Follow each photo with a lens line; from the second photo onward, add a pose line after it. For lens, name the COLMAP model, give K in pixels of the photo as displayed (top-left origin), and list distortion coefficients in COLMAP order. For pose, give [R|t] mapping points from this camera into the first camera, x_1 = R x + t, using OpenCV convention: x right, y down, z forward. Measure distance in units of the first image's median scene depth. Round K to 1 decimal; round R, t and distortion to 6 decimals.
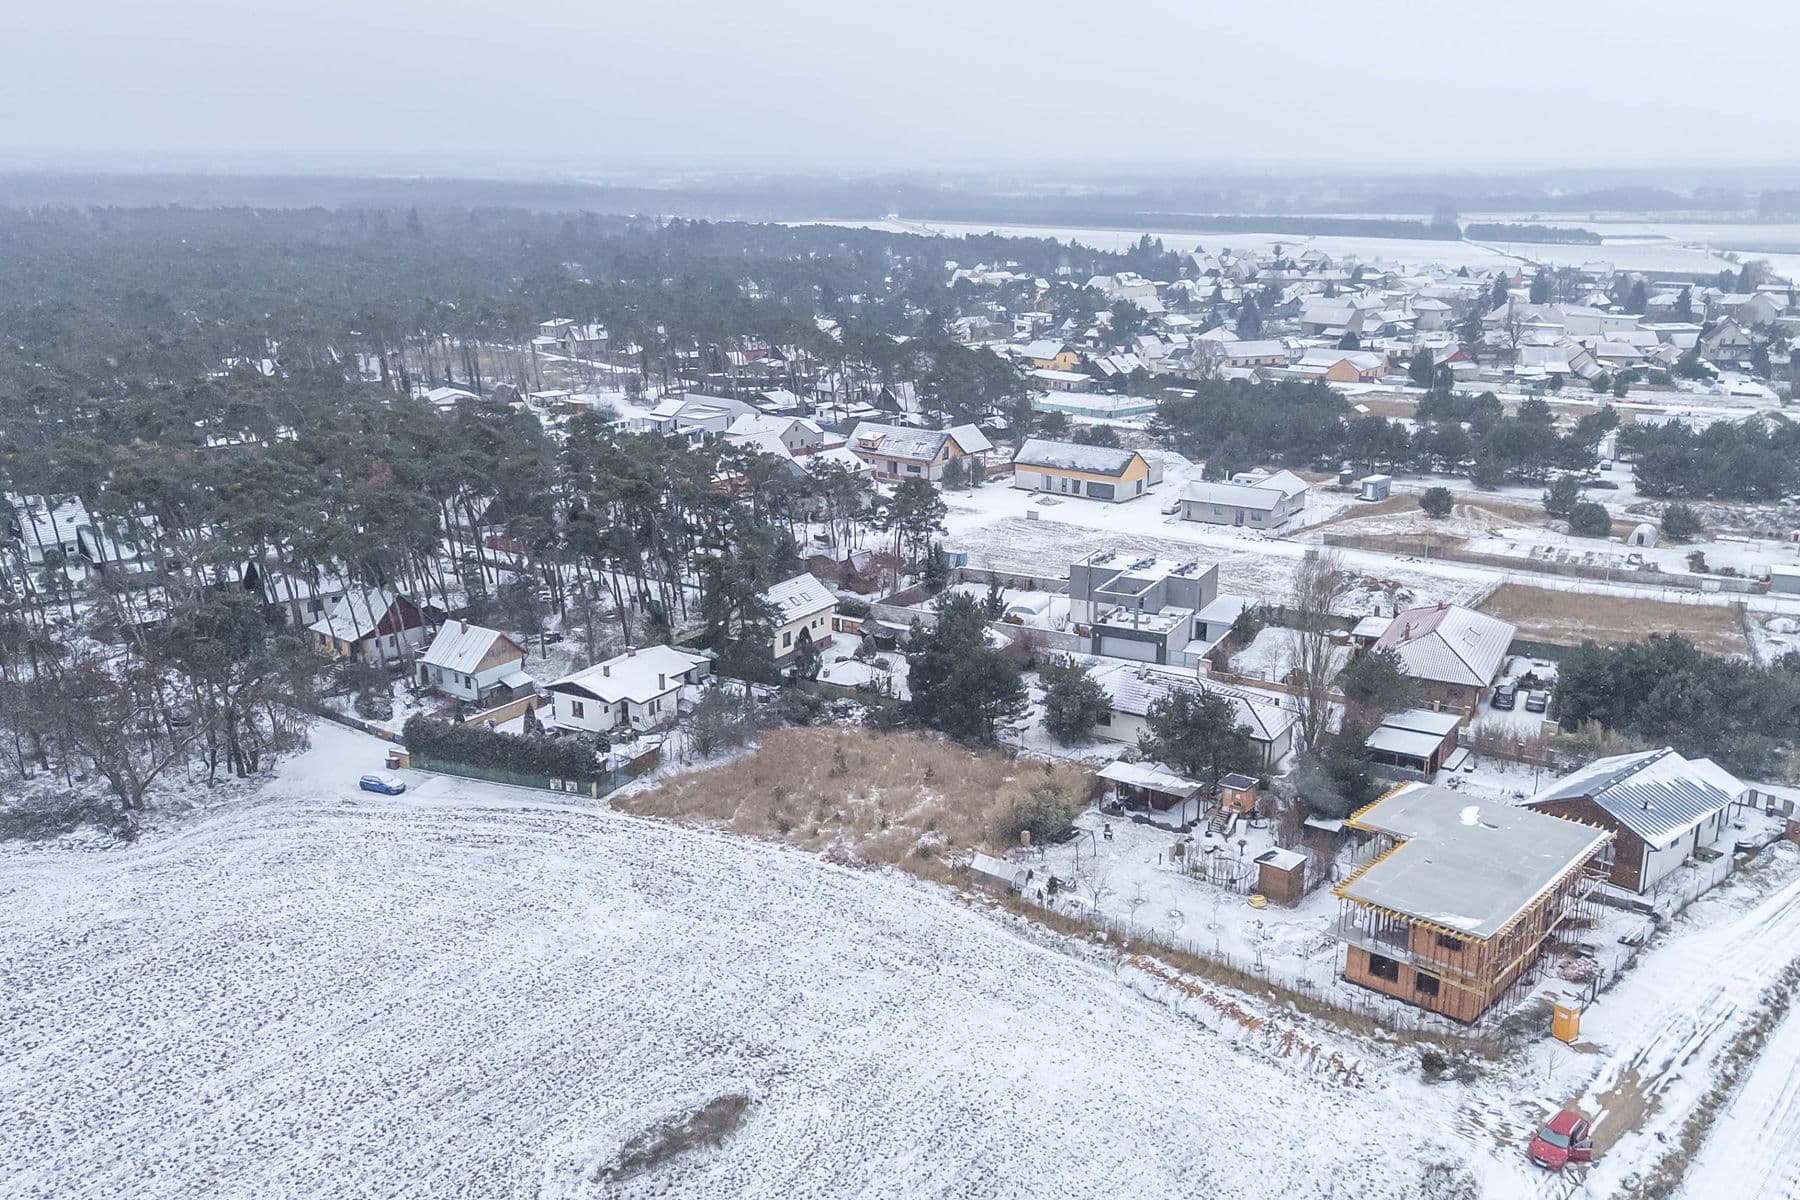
lens RADIAL K [[1549.0, 0, 902.9], [0, 1549.0, 574.5], [0, 0, 1]] dist [0.085654, -0.084845]
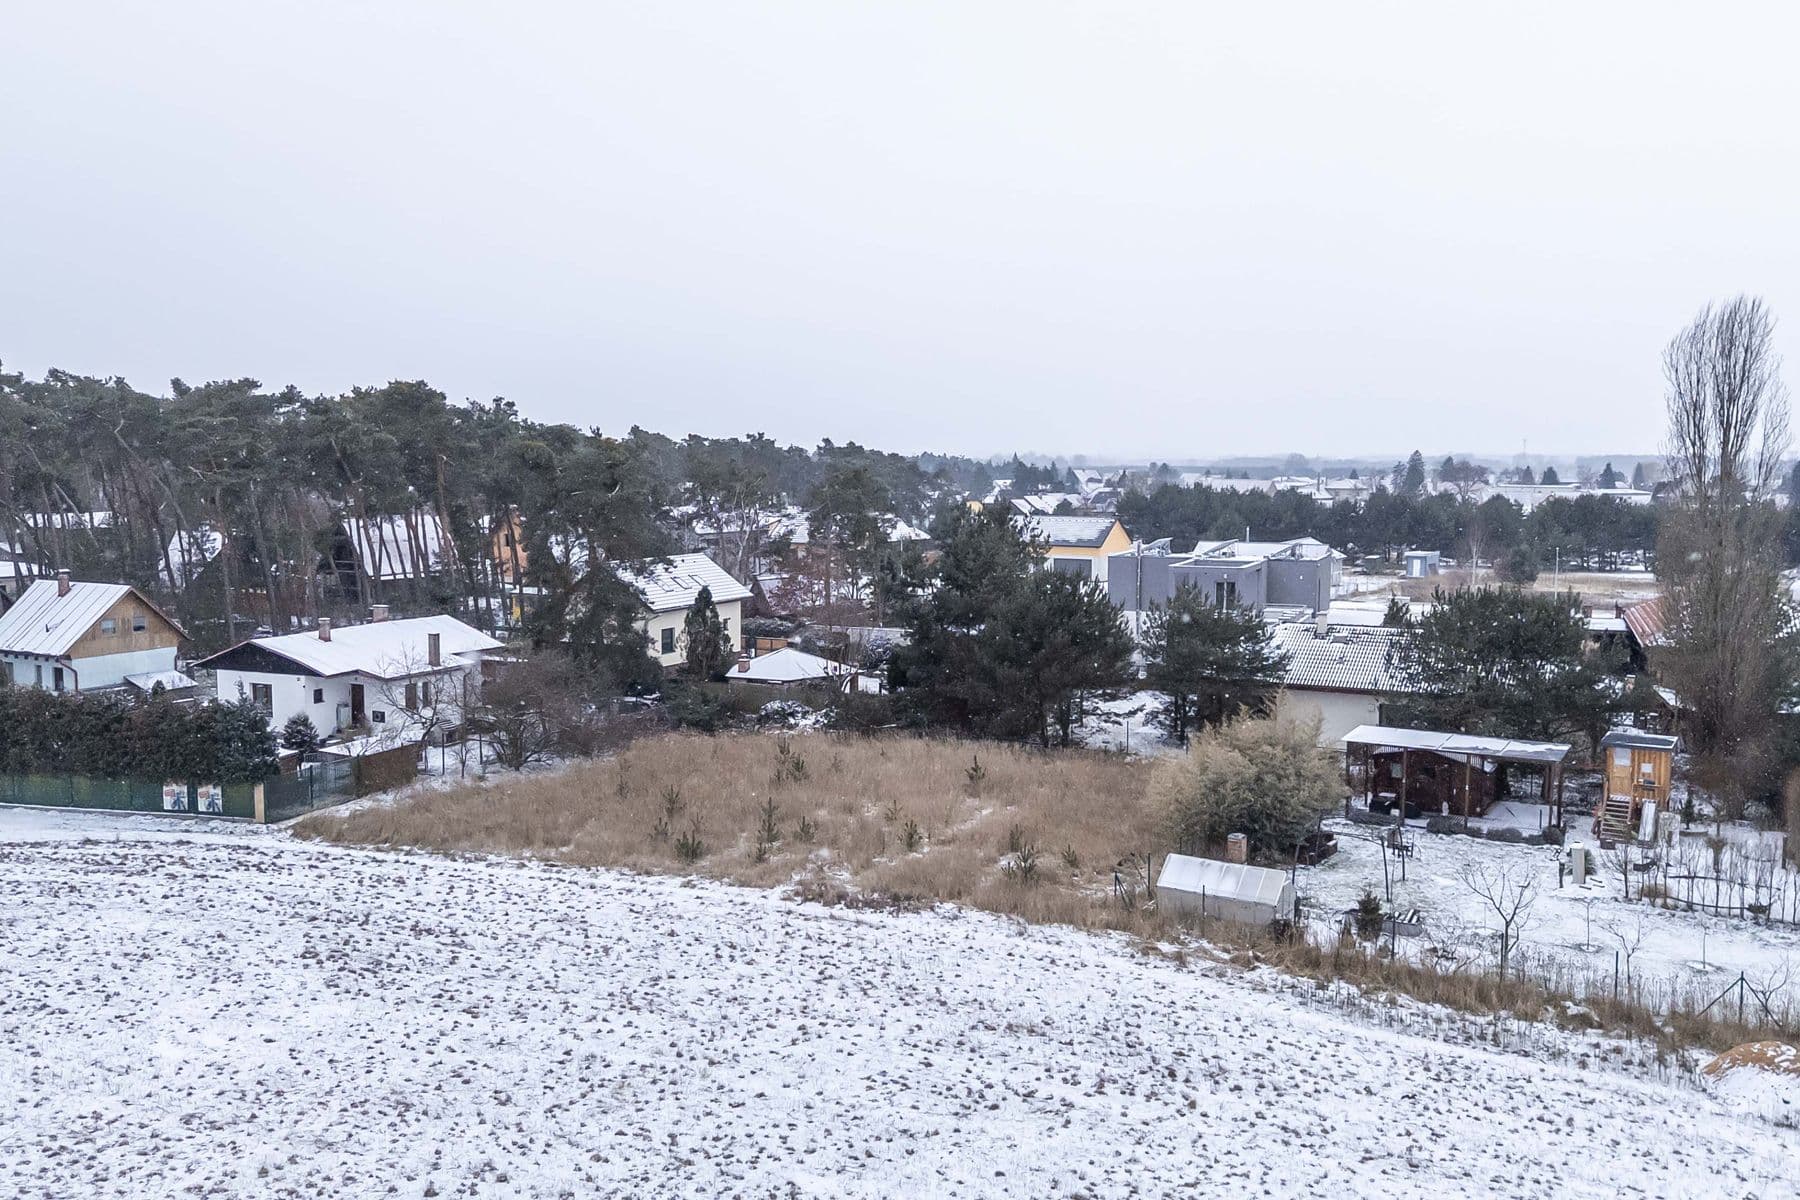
lens RADIAL K [[1549.0, 0, 902.6], [0, 1549.0, 606.0], [0, 0, 1]] dist [0.085654, -0.084845]
pose [[0.995112, -0.007718, 0.098455, -0.059731], [0.023474, 0.986855, -0.159894, 0.169158], [-0.095927, 0.161423, 0.982212, 0.555889]]
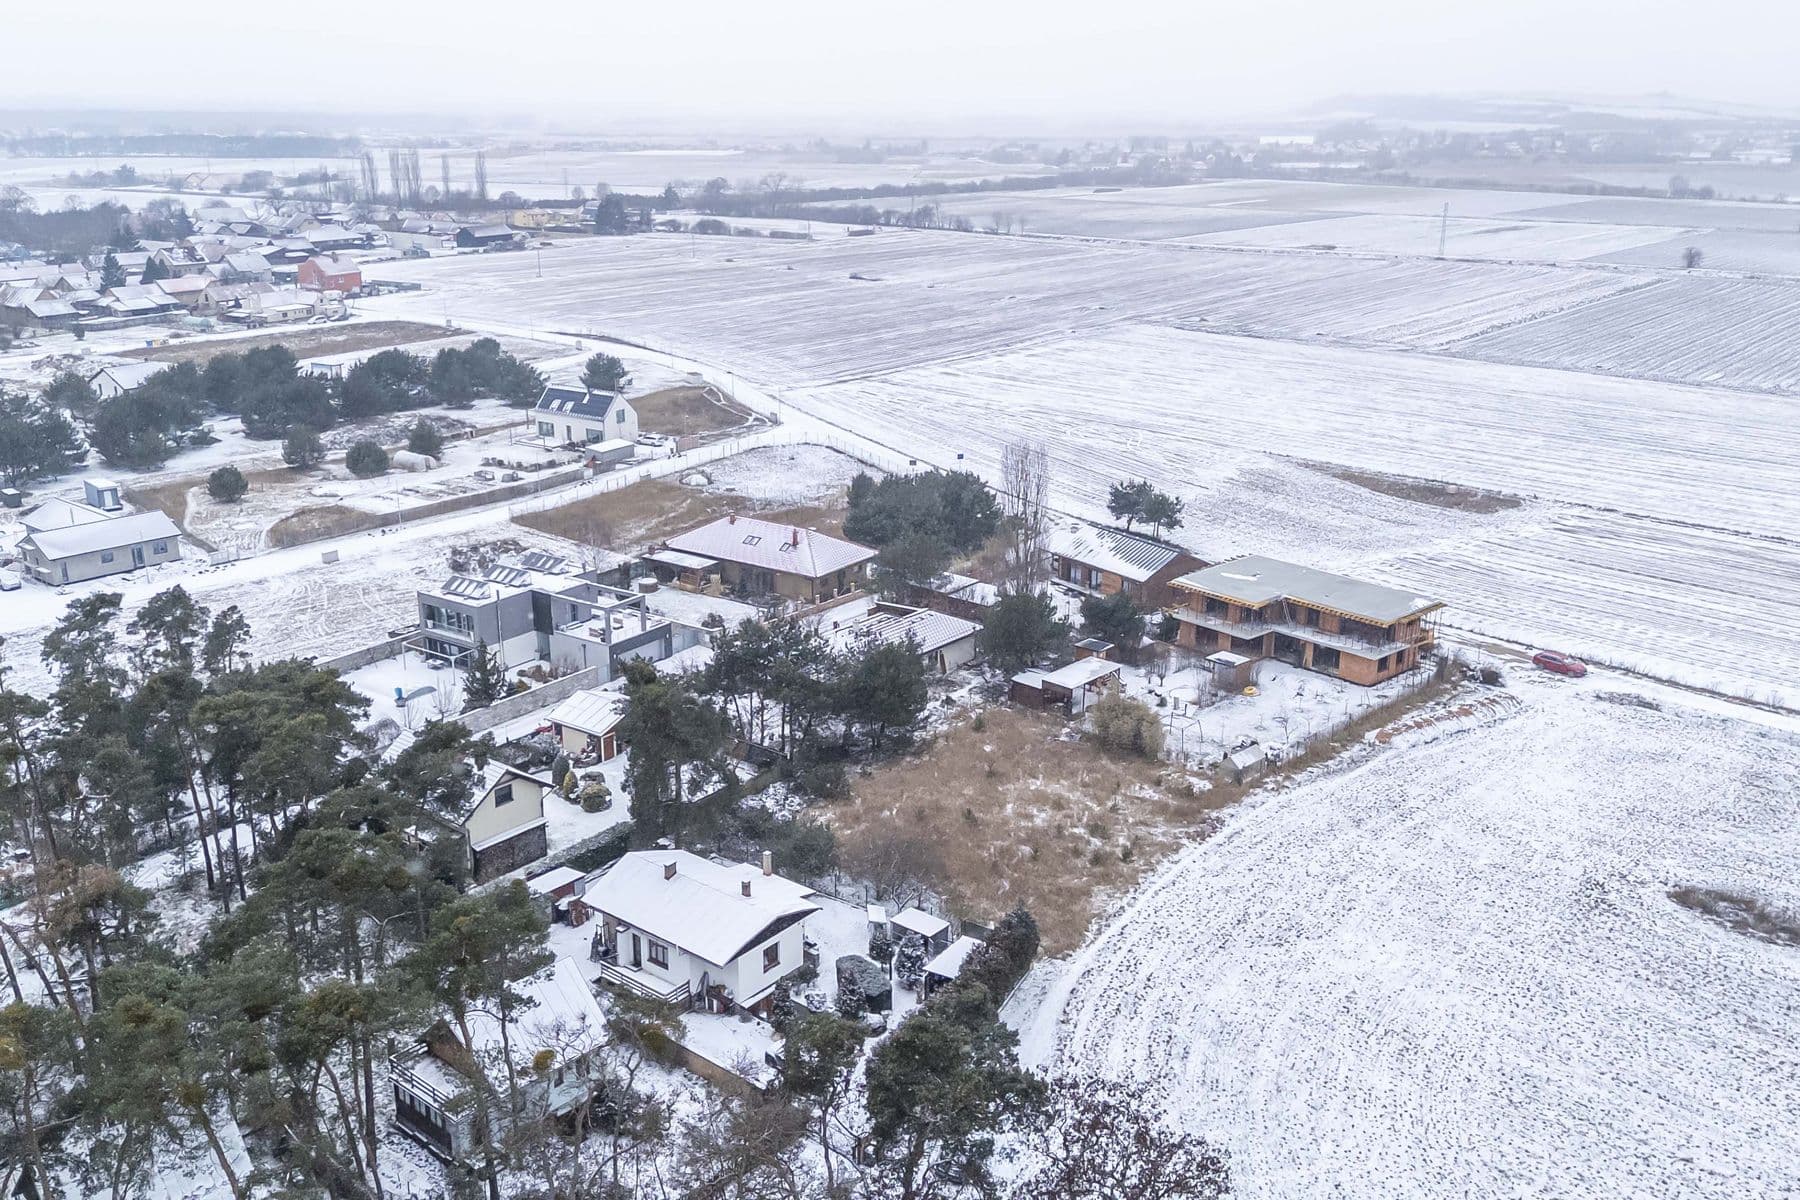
lens RADIAL K [[1549.0, 0, 901.5], [0, 1549.0, 599.7], [0, 0, 1]] dist [0.085654, -0.084845]
pose [[0.124623, -0.303183, 0.944748, -0.906554], [0.247352, 0.931602, 0.266335, -0.248033], [-0.960878, 0.200494, 0.191092, 0.938859]]
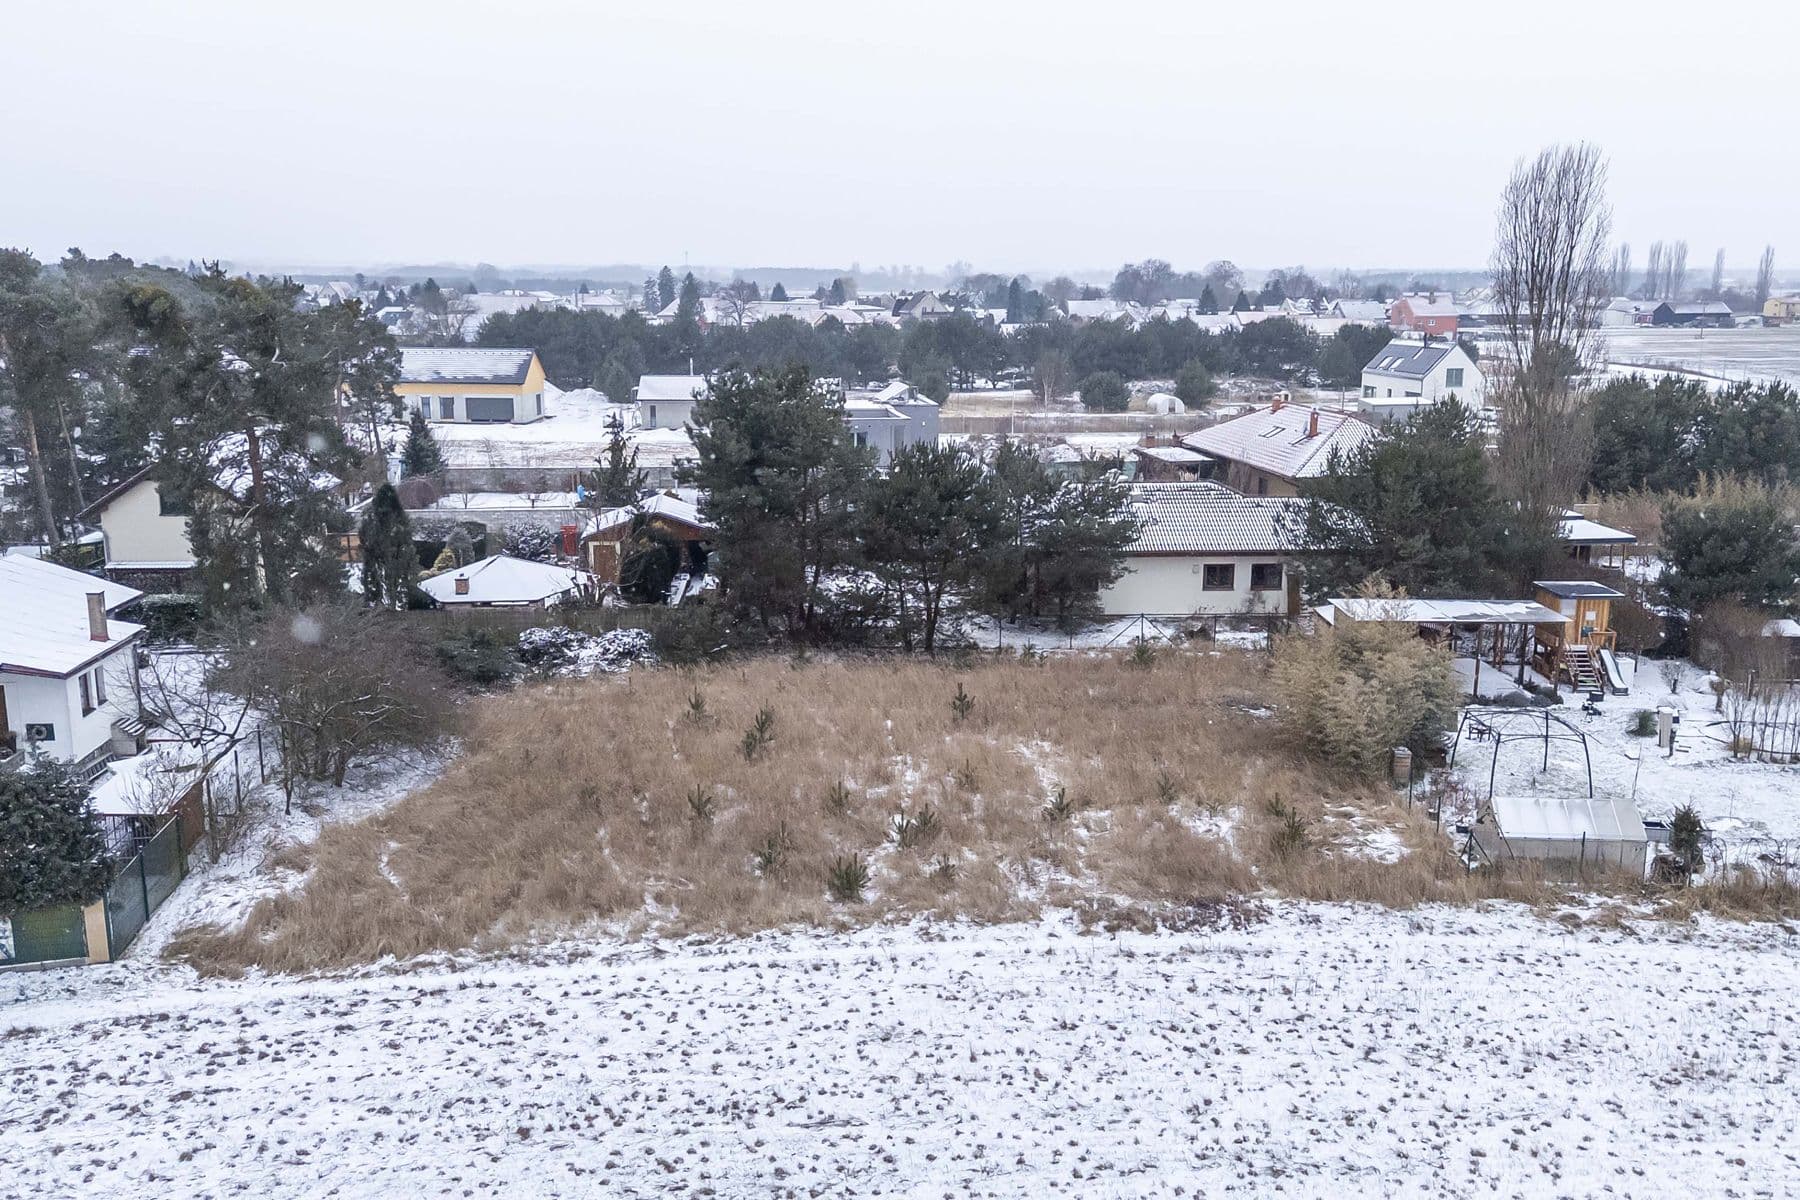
lens RADIAL K [[1549.0, 0, 902.3], [0, 1549.0, 614.7], [0, 0, 1]] dist [0.085654, -0.084845]
pose [[0.812262, -0.124591, 0.569831, -0.248270], [0.145823, 0.989275, 0.008439, 0.108760], [-0.564771, 0.076240, 0.821718, 0.735915]]
